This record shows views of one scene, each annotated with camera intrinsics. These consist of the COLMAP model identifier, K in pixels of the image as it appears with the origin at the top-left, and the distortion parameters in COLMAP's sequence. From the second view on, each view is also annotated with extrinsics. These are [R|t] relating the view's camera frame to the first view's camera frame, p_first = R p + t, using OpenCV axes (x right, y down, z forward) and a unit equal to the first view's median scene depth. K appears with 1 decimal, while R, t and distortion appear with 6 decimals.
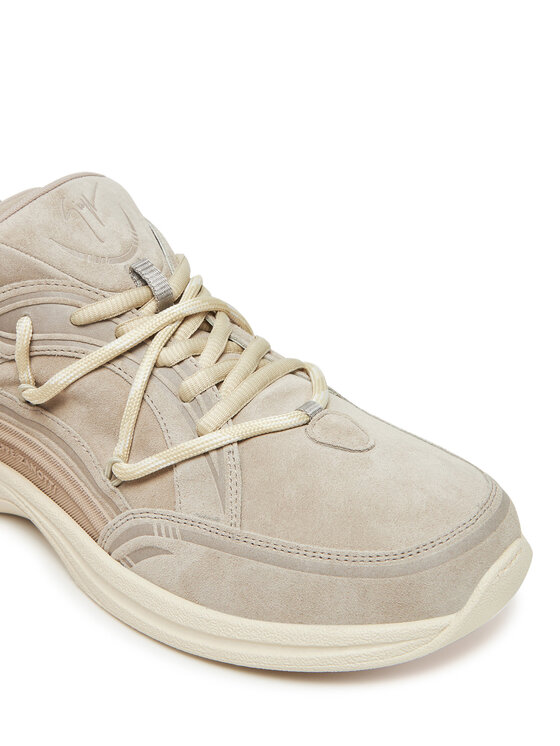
lens RADIAL K [[1210.9, 0, 280.0], [0, 1210.9, 373.0], [0, 0, 1]] dist [-0.027553, -0.074713]
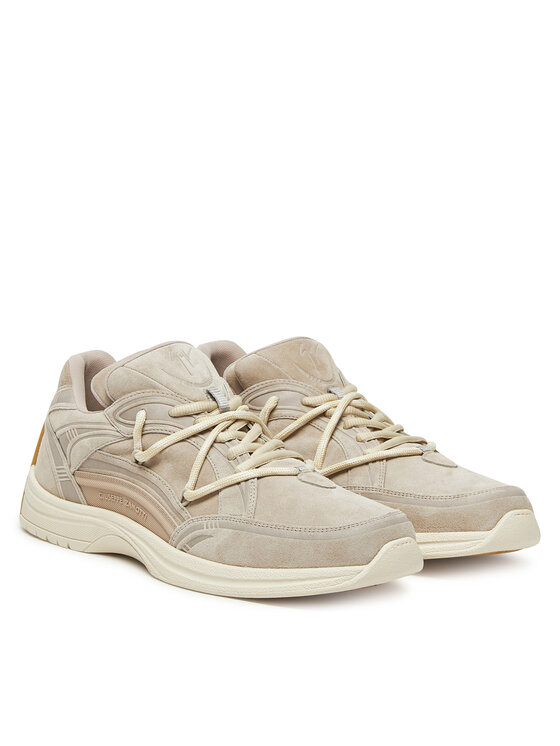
lens RADIAL K [[1264.8, 0, 280.0], [0, 1264.8, 373.0], [0, 0, 1]] dist [0.000773, -0.011056]
pose [[0.994395, 0.080914, -0.068061, 0.102553], [-0.096274, 0.959023, -0.266472, 0.369955], [0.043710, 0.271530, 0.961437, -0.742754]]
